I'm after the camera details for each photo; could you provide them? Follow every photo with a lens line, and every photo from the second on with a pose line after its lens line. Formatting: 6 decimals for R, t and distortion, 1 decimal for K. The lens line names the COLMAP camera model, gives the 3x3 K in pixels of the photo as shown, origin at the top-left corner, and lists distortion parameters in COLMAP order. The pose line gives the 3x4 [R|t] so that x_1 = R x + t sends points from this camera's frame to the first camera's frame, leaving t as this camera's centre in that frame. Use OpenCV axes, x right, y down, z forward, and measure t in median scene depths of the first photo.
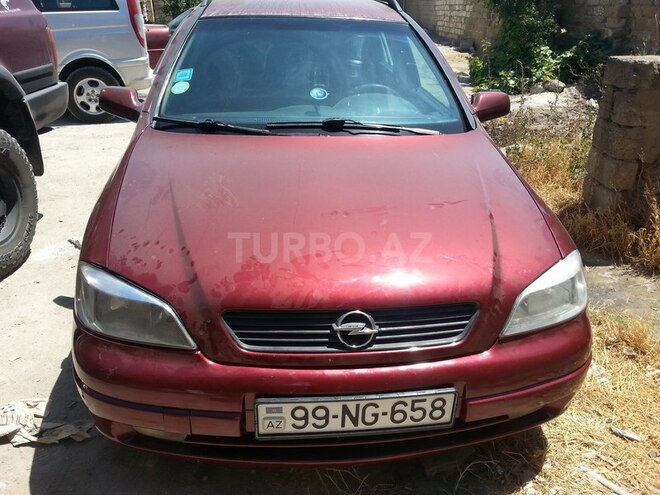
lens RADIAL K [[544.1, 0, 330.0], [0, 544.1, 247.5], [0, 0, 1]] dist [-0.003243, -0.011778]
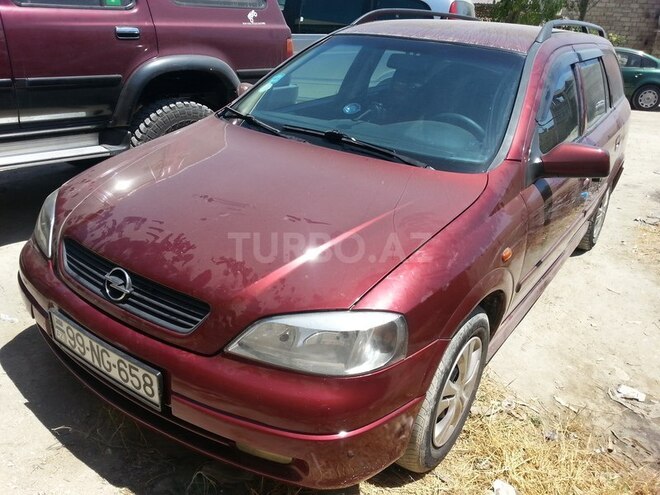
lens RADIAL K [[538.1, 0, 342.7], [0, 538.1, 247.1], [0, 0, 1]] dist [-0.003946, -0.008019]
pose [[0.759921, 0.285671, -0.583878, 0.979648], [-0.319300, 0.946462, 0.047499, -0.120355], [0.566187, 0.150337, 0.810451, 0.319750]]
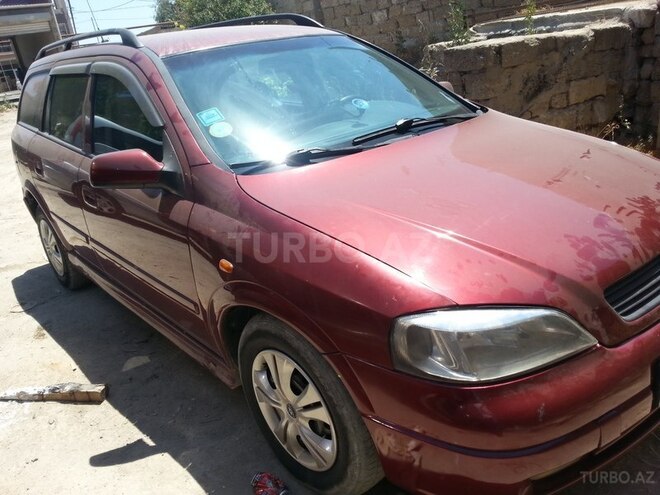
lens RADIAL K [[544.1, 0, 330.0], [0, 544.1, 247.5], [0, 0, 1]] dist [-0.003243, -0.011778]
pose [[0.810046, -0.316296, 0.493743, -0.941275], [0.357536, 0.933827, 0.011635, -0.121156], [-0.464751, 0.167106, 0.869530, 0.373213]]
